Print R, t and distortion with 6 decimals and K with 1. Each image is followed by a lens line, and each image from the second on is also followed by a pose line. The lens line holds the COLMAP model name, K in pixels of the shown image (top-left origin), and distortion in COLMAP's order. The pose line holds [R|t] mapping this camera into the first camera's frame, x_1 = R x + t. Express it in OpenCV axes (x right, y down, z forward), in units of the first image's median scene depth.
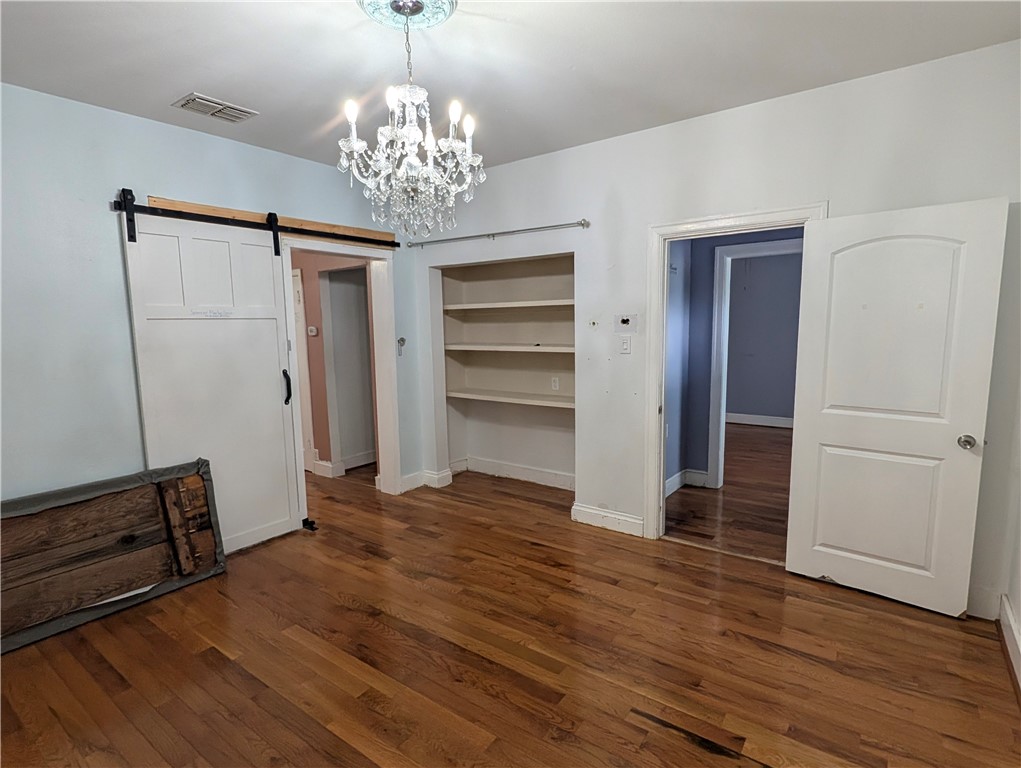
lens RADIAL K [[532.2, 0, 513.5], [0, 532.2, 385.6], [0, 0, 1]] dist [-0.002037, 0.000365]
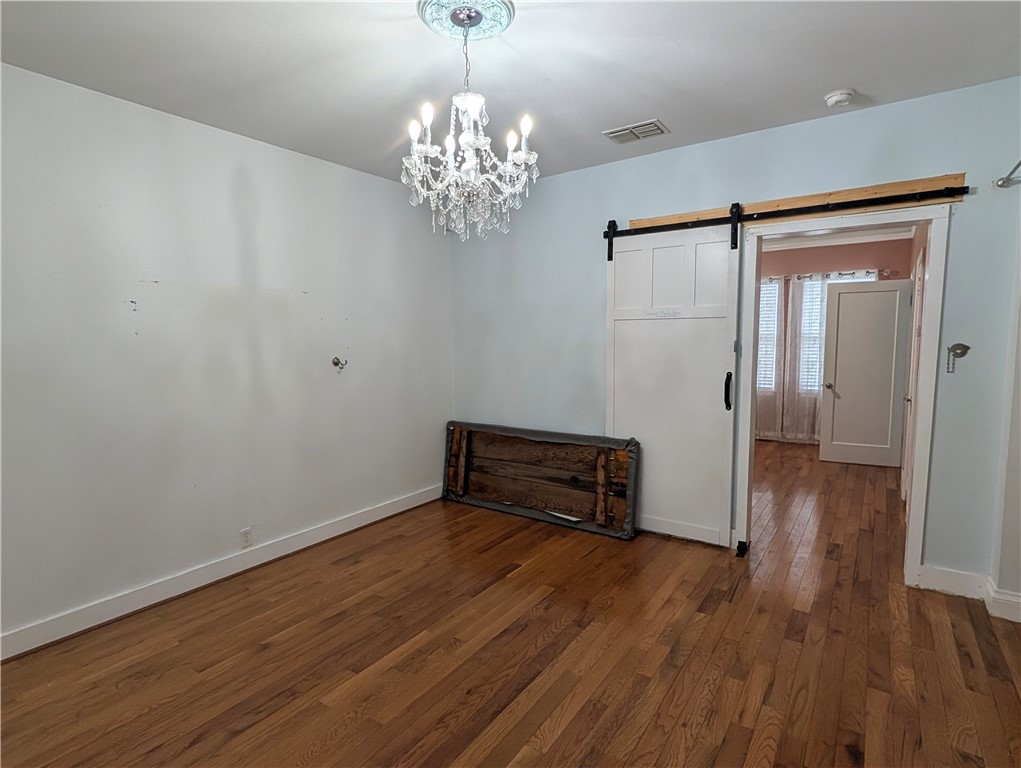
lens RADIAL K [[532.2, 0, 513.5], [0, 532.2, 386.5], [0, 0, 1]] dist [-0.002037, 0.000365]
pose [[0.026424, 0.117296, -0.992745, 0.566039], [-0.105844, 0.987838, 0.113899, -0.083828], [0.994032, 0.102066, 0.038518, 0.696800]]
